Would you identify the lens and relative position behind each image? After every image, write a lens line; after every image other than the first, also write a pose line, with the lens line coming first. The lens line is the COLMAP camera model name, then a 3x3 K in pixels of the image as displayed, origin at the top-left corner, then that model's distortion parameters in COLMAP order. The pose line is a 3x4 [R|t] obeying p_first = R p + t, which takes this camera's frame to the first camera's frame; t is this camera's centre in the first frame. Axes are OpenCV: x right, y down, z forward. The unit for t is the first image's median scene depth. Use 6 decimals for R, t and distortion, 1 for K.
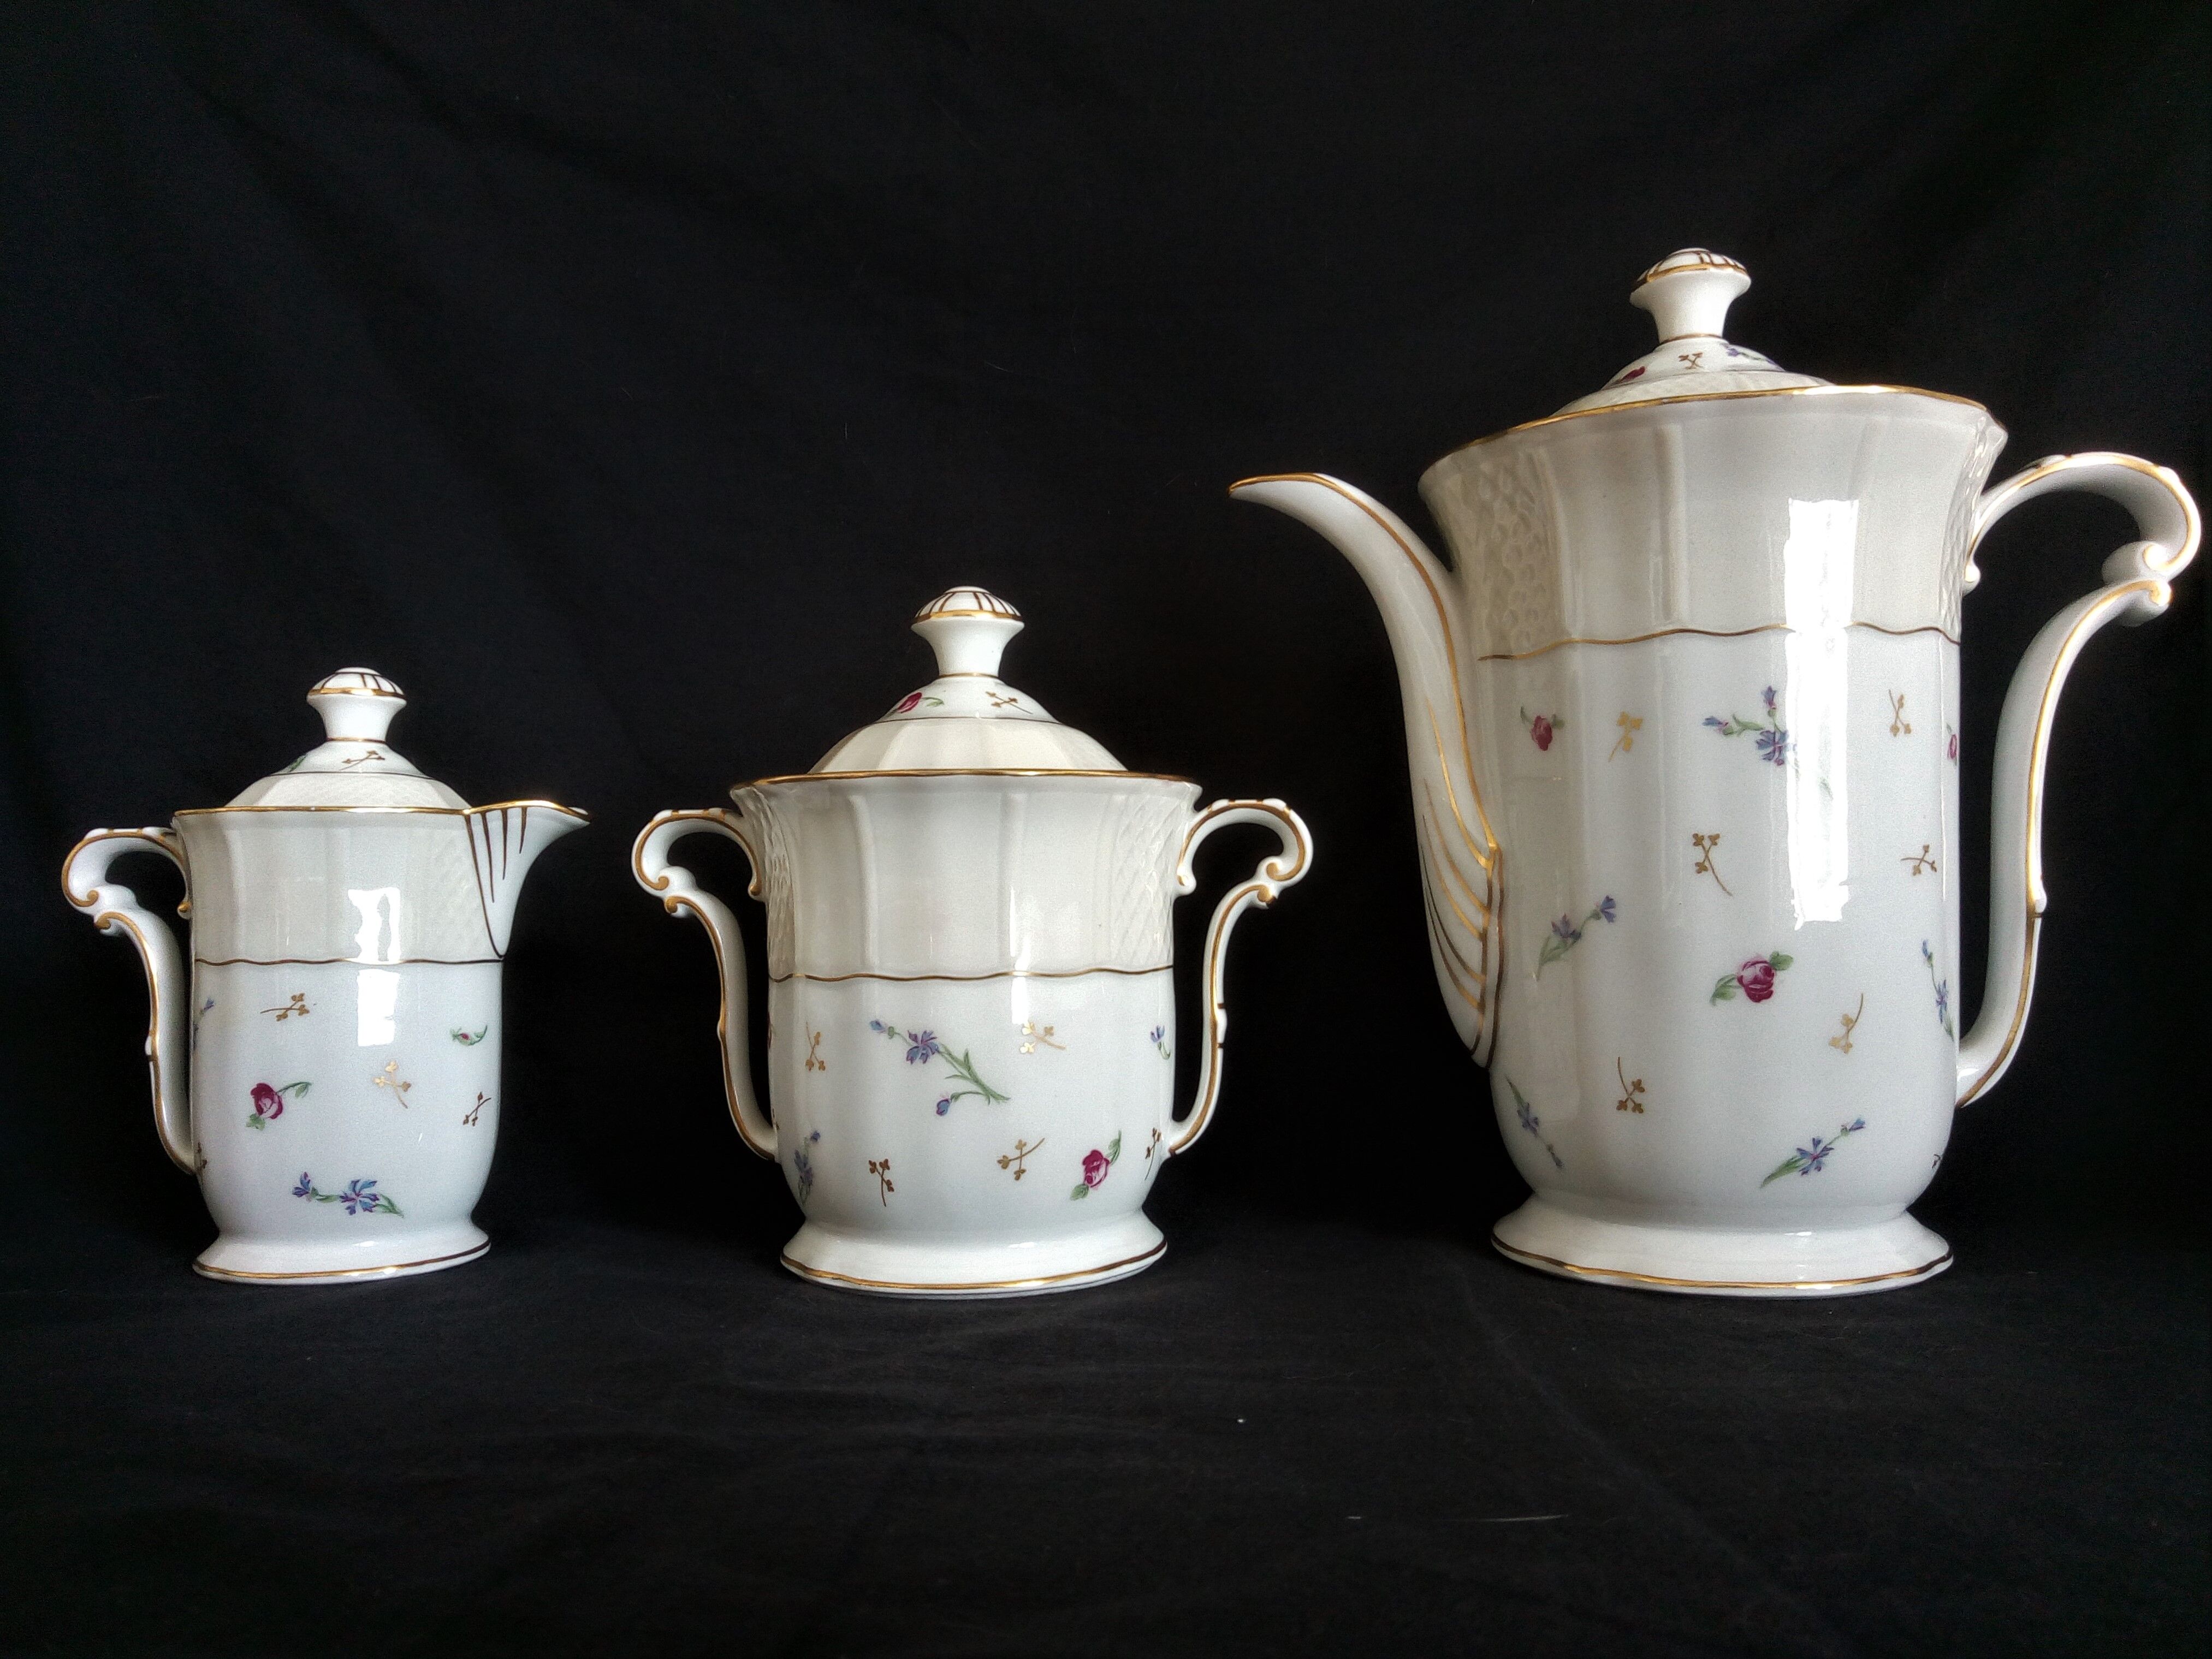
lens RADIAL K [[1741.2, 0, 1104.1], [0, 1741.2, 839.9], [0, 0, 1]] dist [-0.000064, -0.031917]
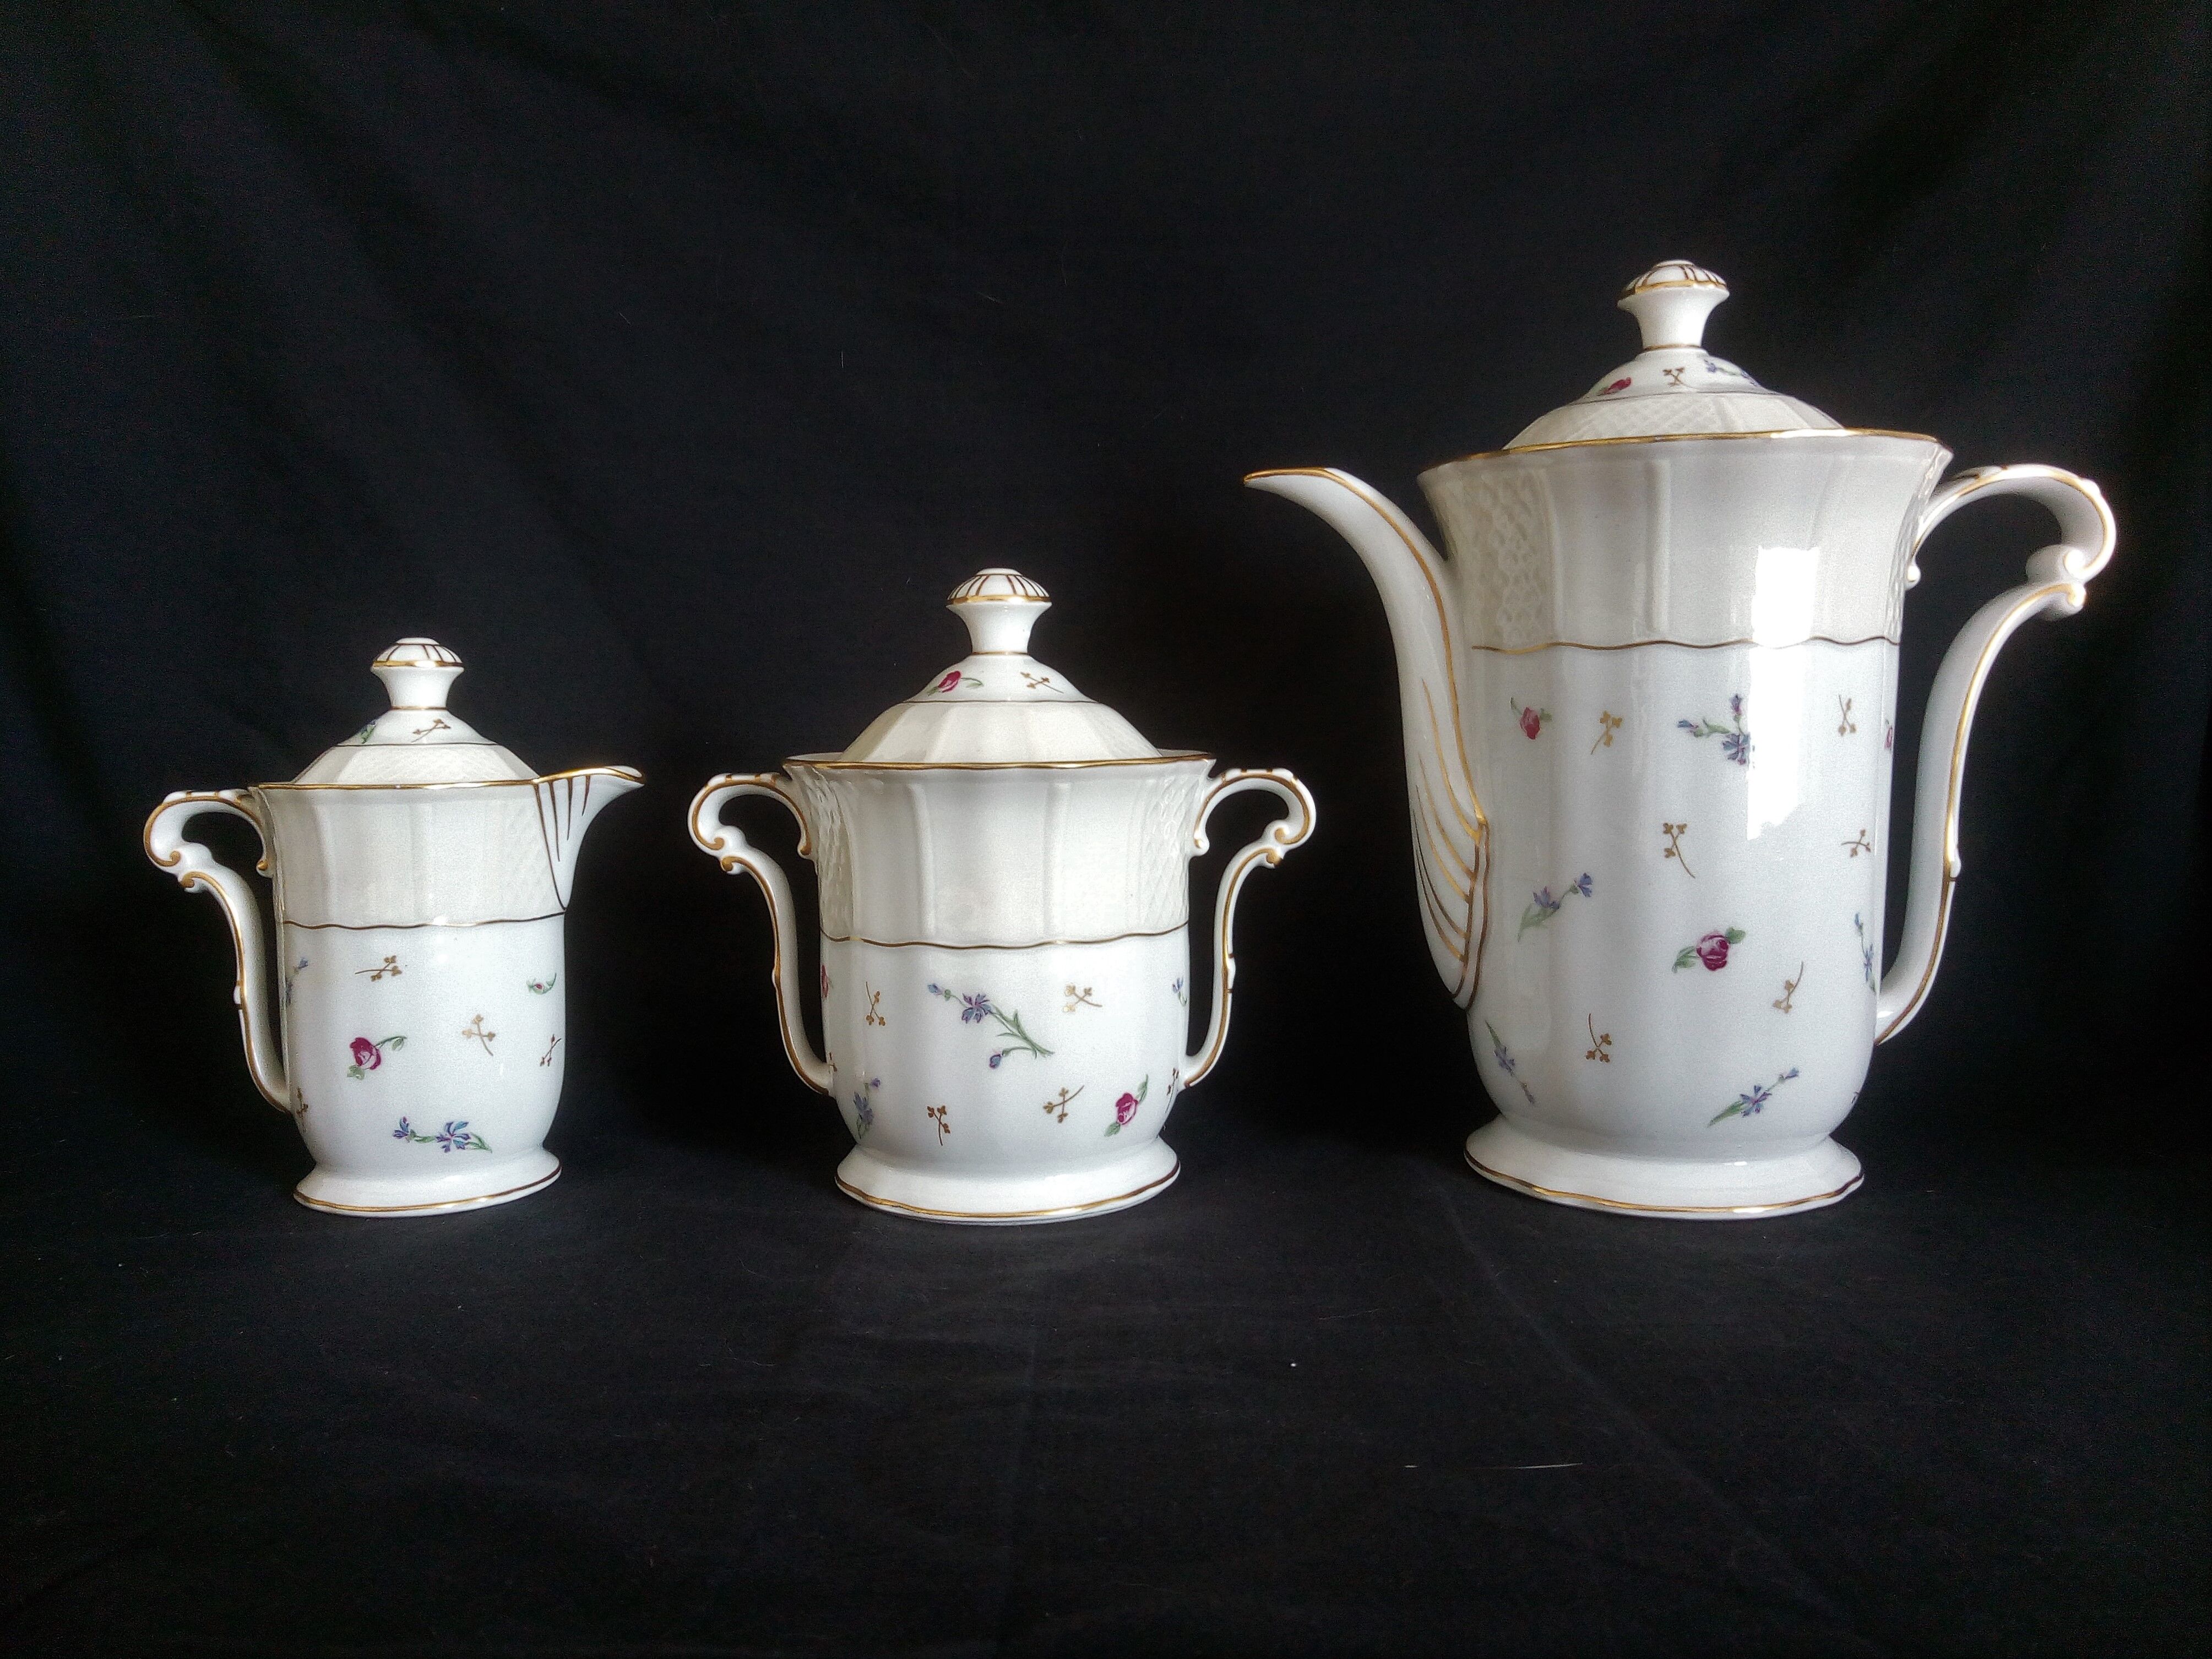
lens RADIAL K [[1741.4, 0, 1100.6], [0, 1741.4, 837.9], [0, 0, 1]] dist [-0.000064, -0.031917]
pose [[0.998322, -0.002168, 0.057858, -0.084346], [-0.004596, 0.993177, 0.116524, -0.113424], [-0.057715, -0.116595, 0.991501, -0.092640]]
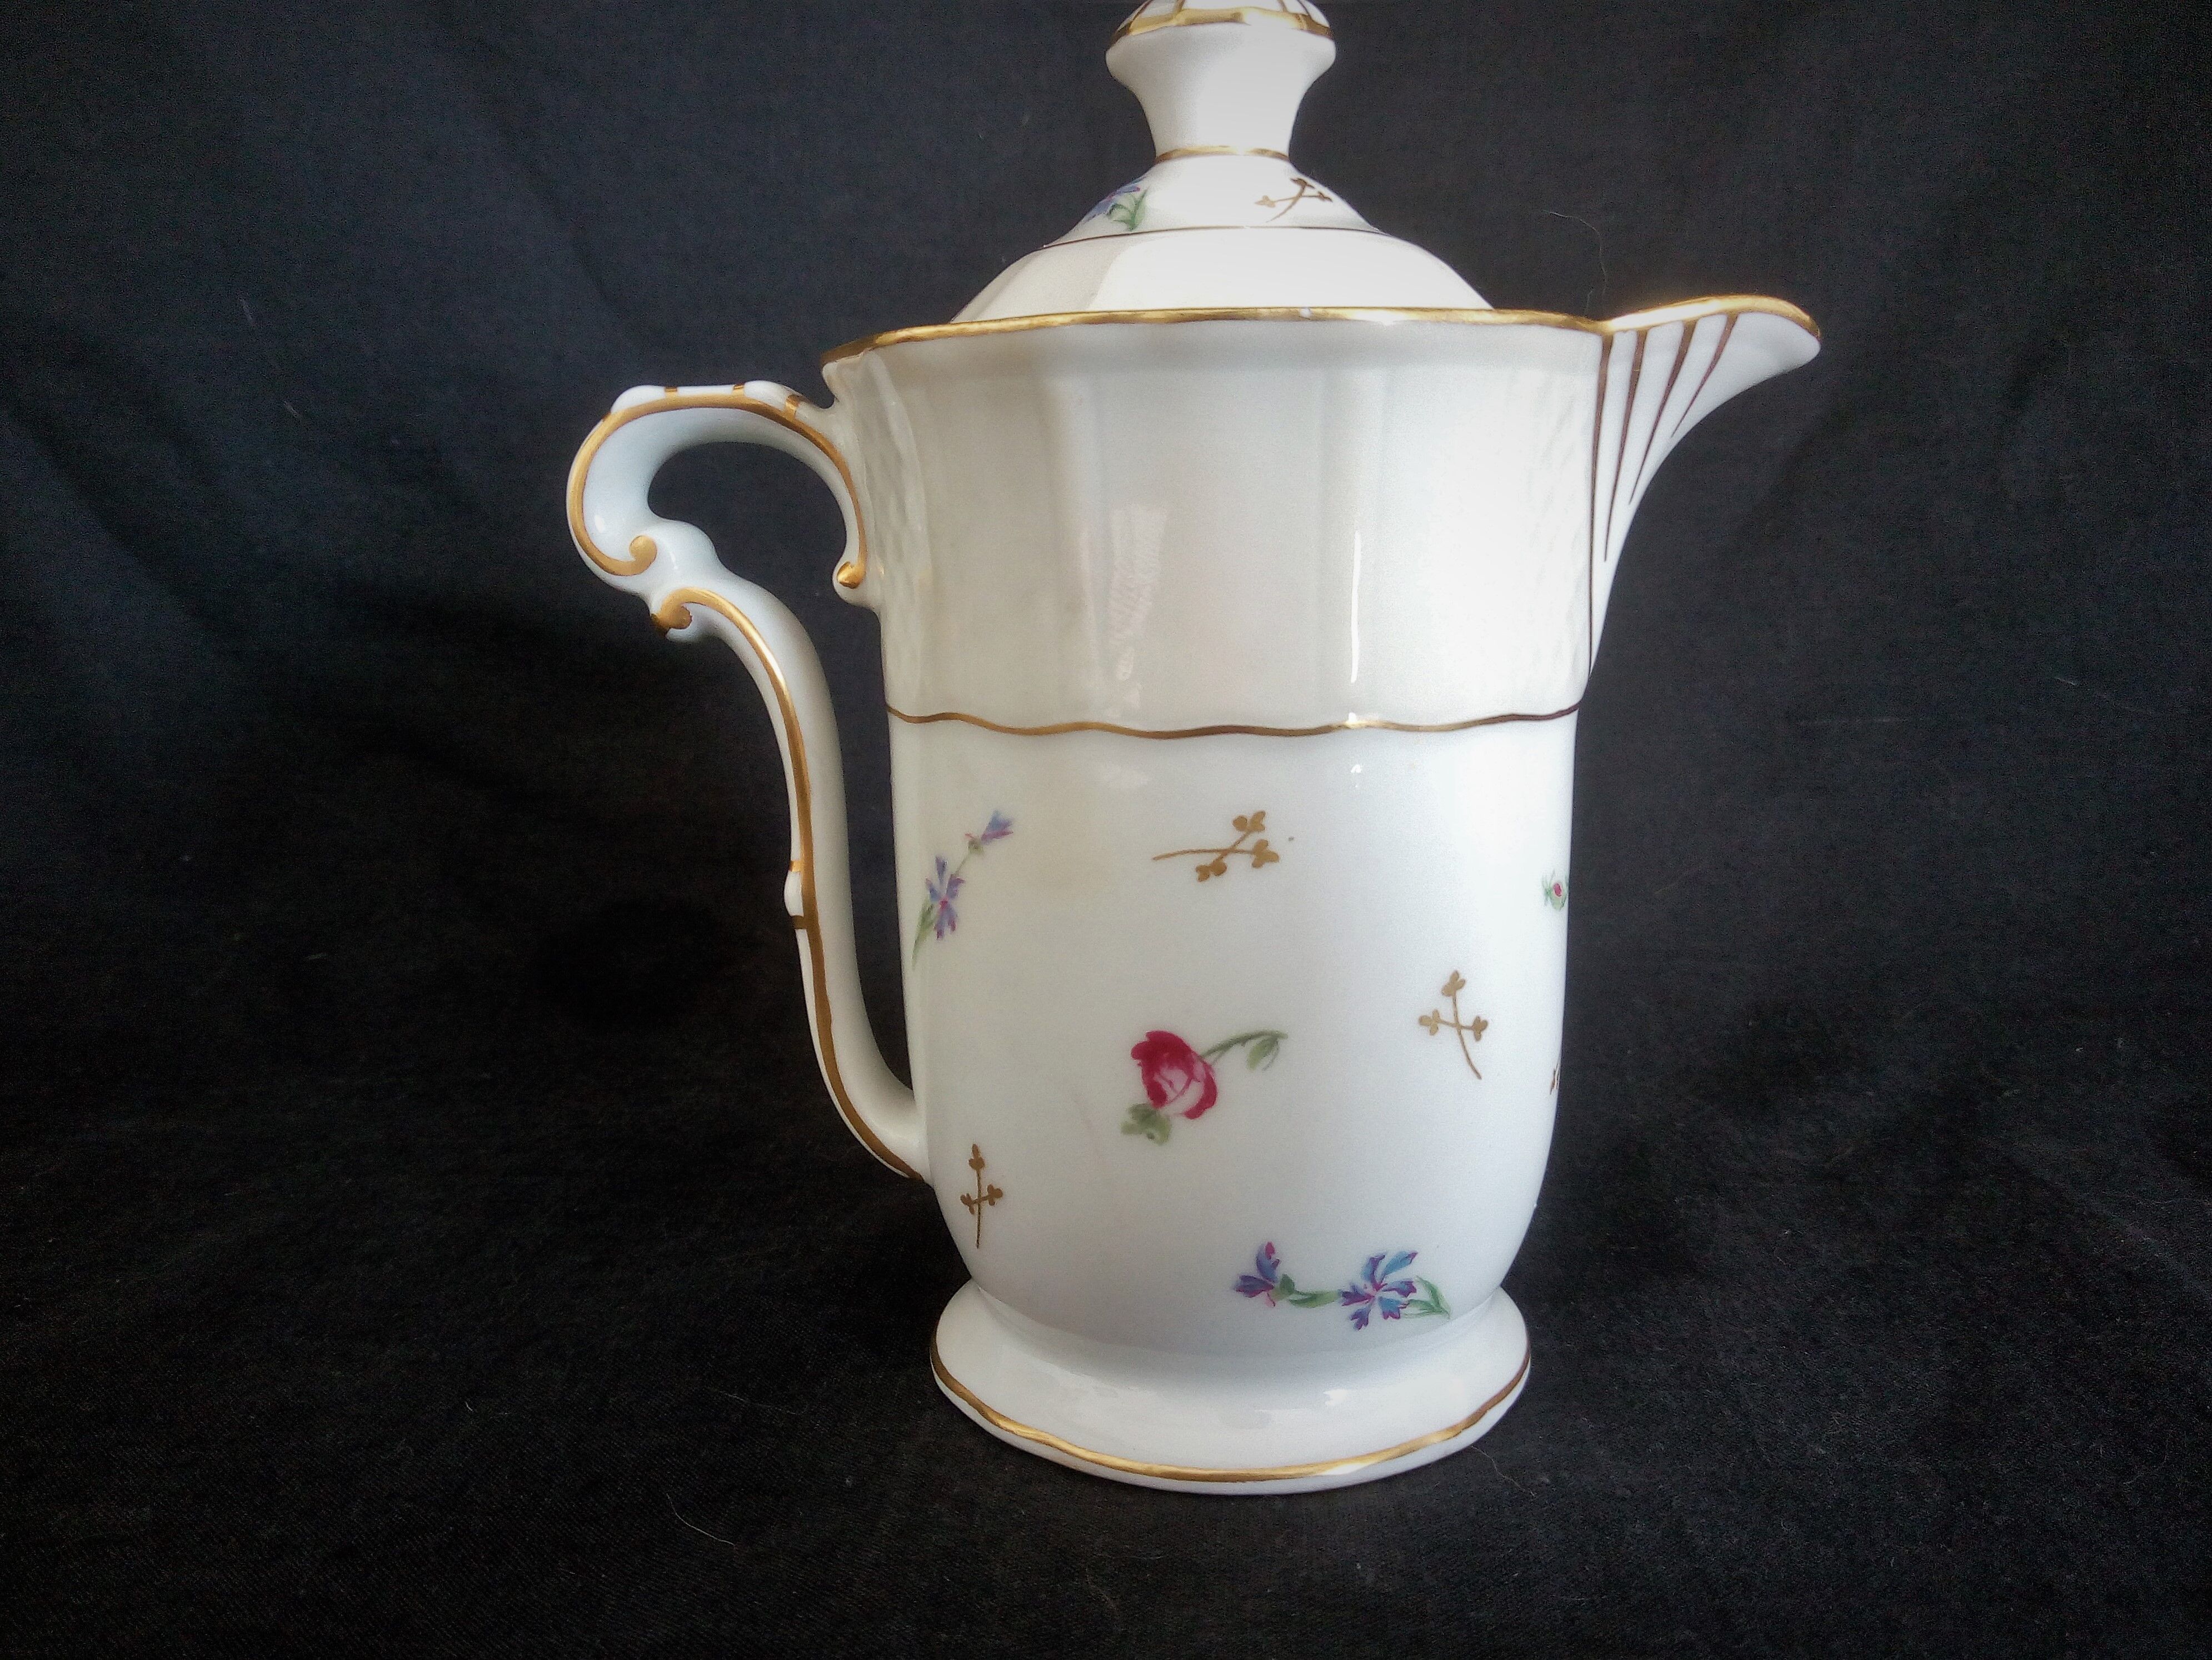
lens RADIAL K [[1903.2, 0, 1070.0], [0, 1903.2, 842.5], [0, 0, 1]] dist [0.009236, -0.005764]
pose [[0.993677, 0.008879, -0.111924, -0.457236], [0.016371, 0.974757, 0.222669, -0.000232], [0.111075, -0.223094, 0.968448, 0.584185]]
